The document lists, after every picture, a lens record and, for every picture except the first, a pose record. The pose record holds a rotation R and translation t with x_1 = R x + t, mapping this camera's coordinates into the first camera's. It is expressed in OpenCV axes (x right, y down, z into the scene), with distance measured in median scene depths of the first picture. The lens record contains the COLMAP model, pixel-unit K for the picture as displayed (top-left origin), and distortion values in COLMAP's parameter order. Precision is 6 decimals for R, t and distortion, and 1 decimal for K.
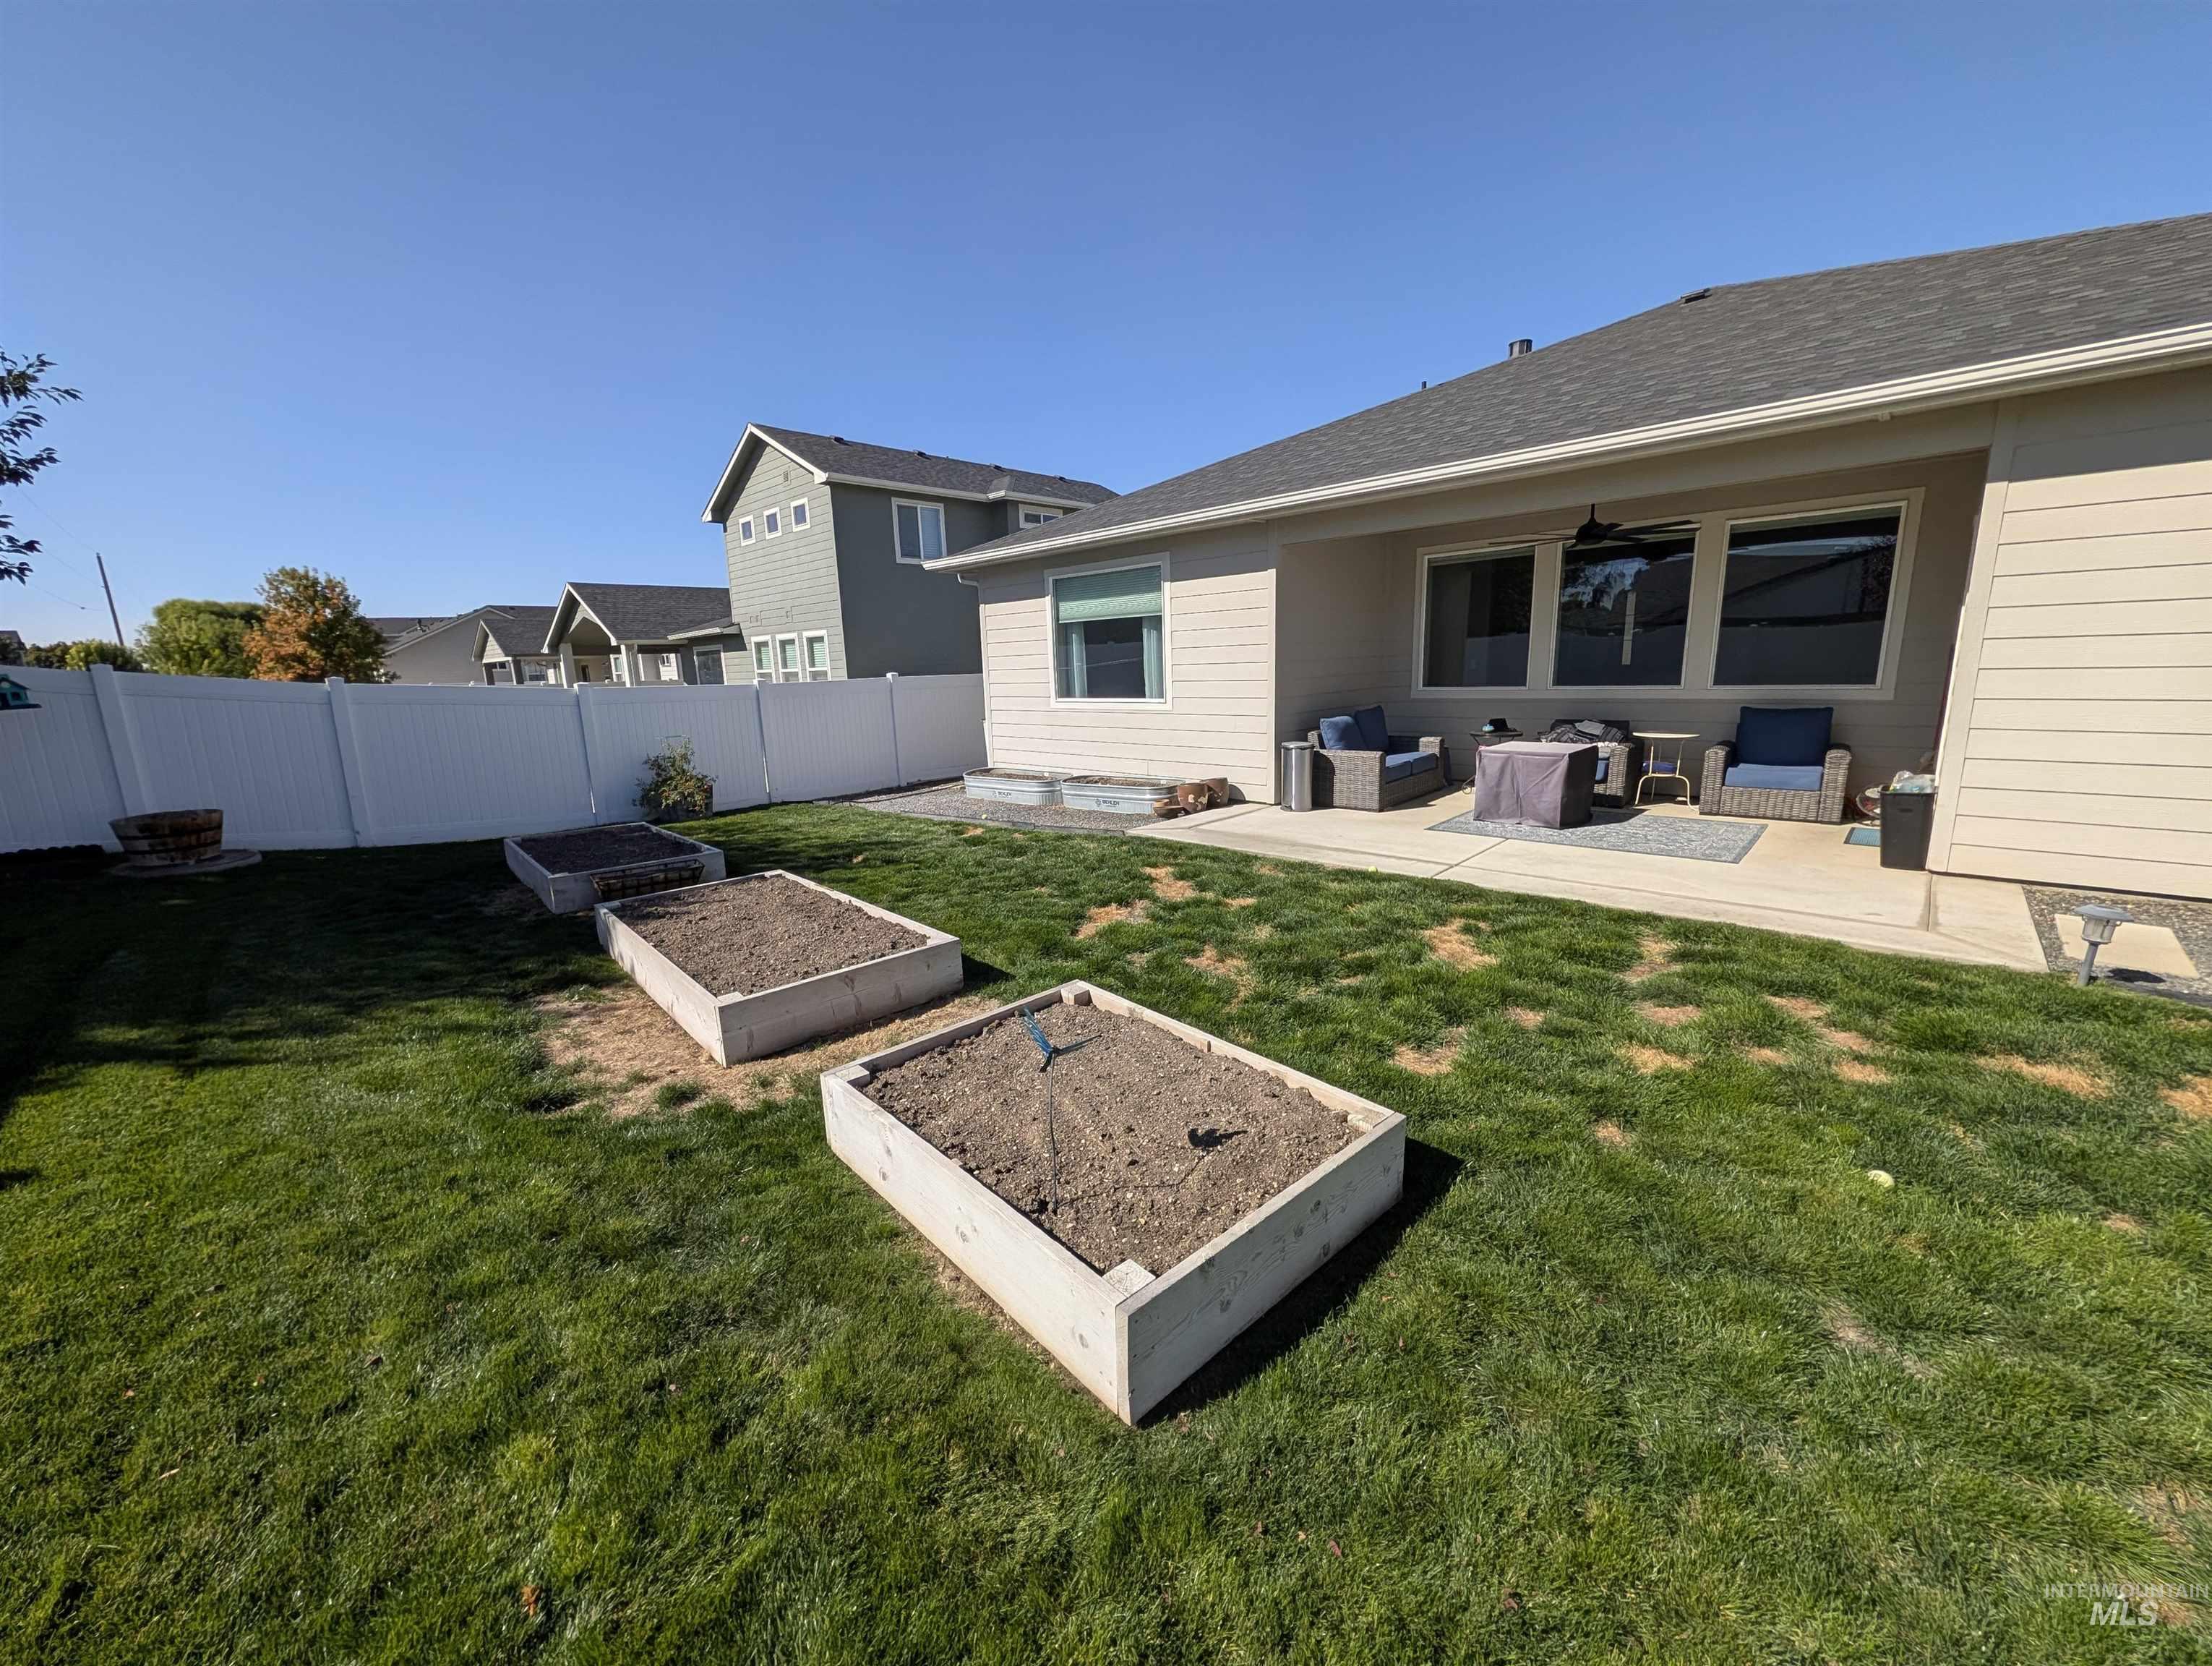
lens RADIAL K [[851.5, 0, 1103.4], [0, 851.5, 836.7], [0, 0, 1]] dist [0.002171, -0.000094]
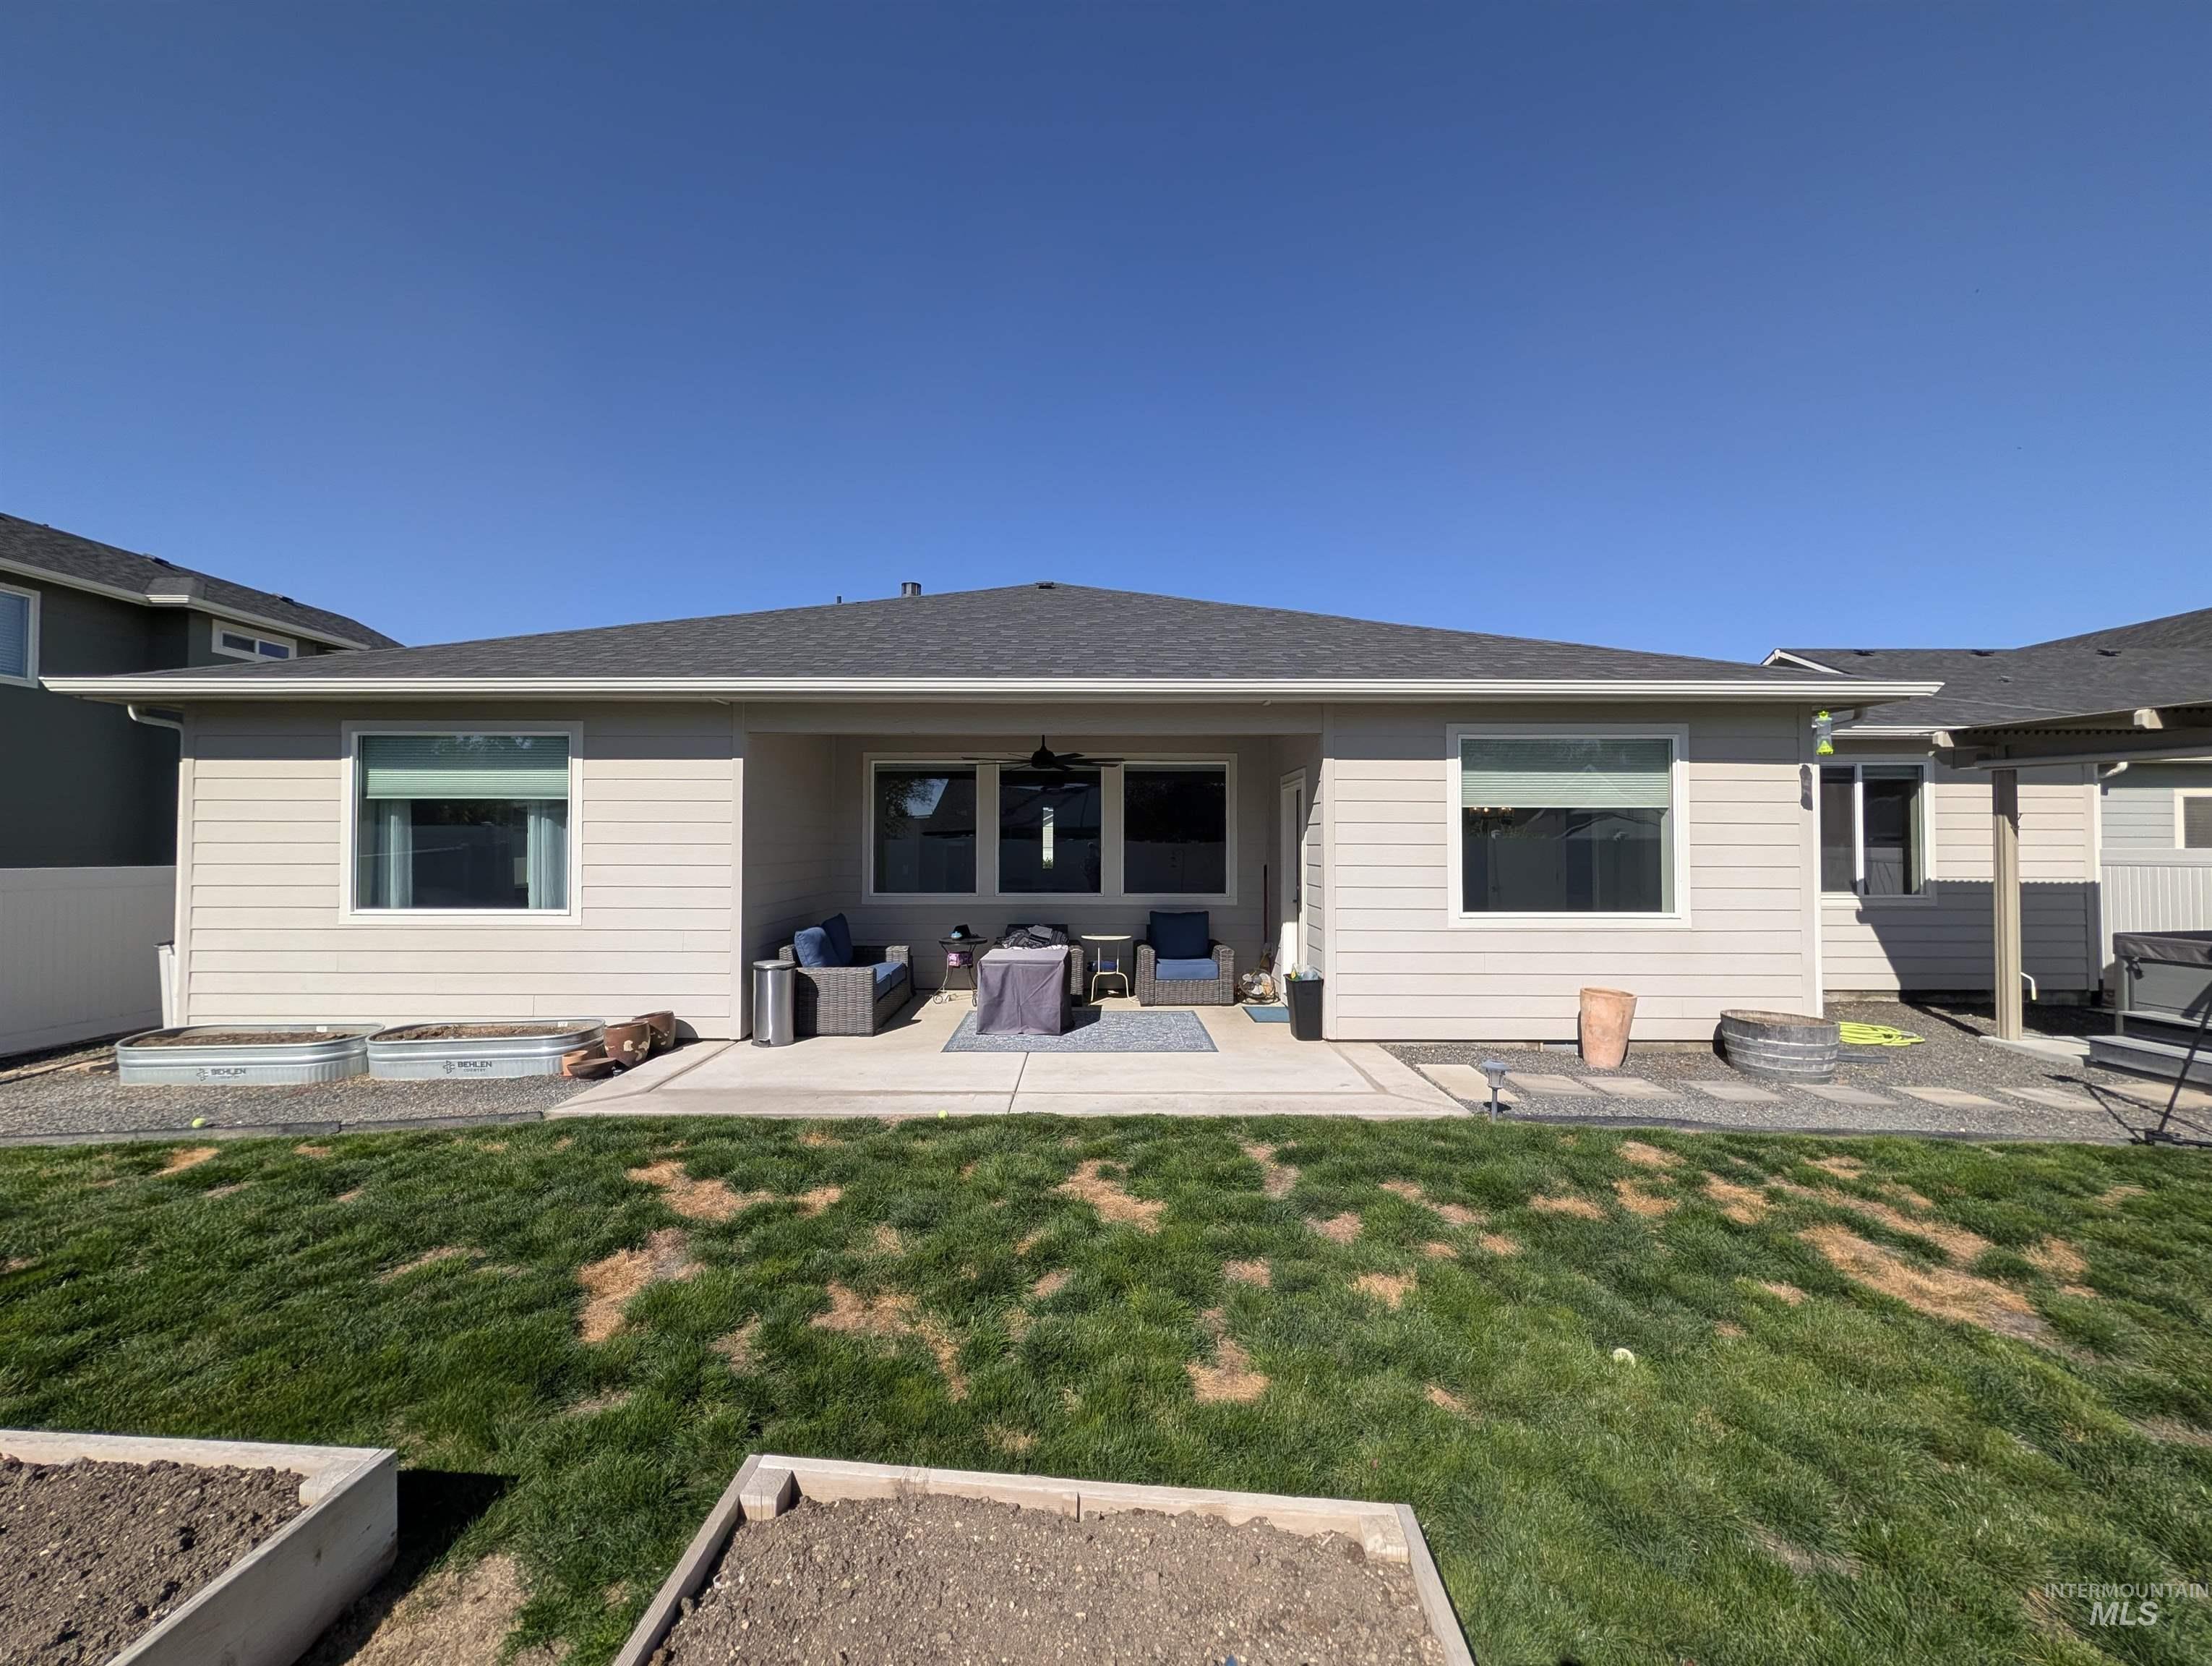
lens RADIAL K [[851.5, 0, 1101.4], [0, 851.5, 834.1], [0, 0, 1]] dist [0.002171, -0.000094]
pose [[0.720446, 0.047000, 0.691917, -0.137009], [0.112560, 0.976548, -0.183535, -0.048856], [-0.684316, 0.210109, 0.698260, 0.197333]]
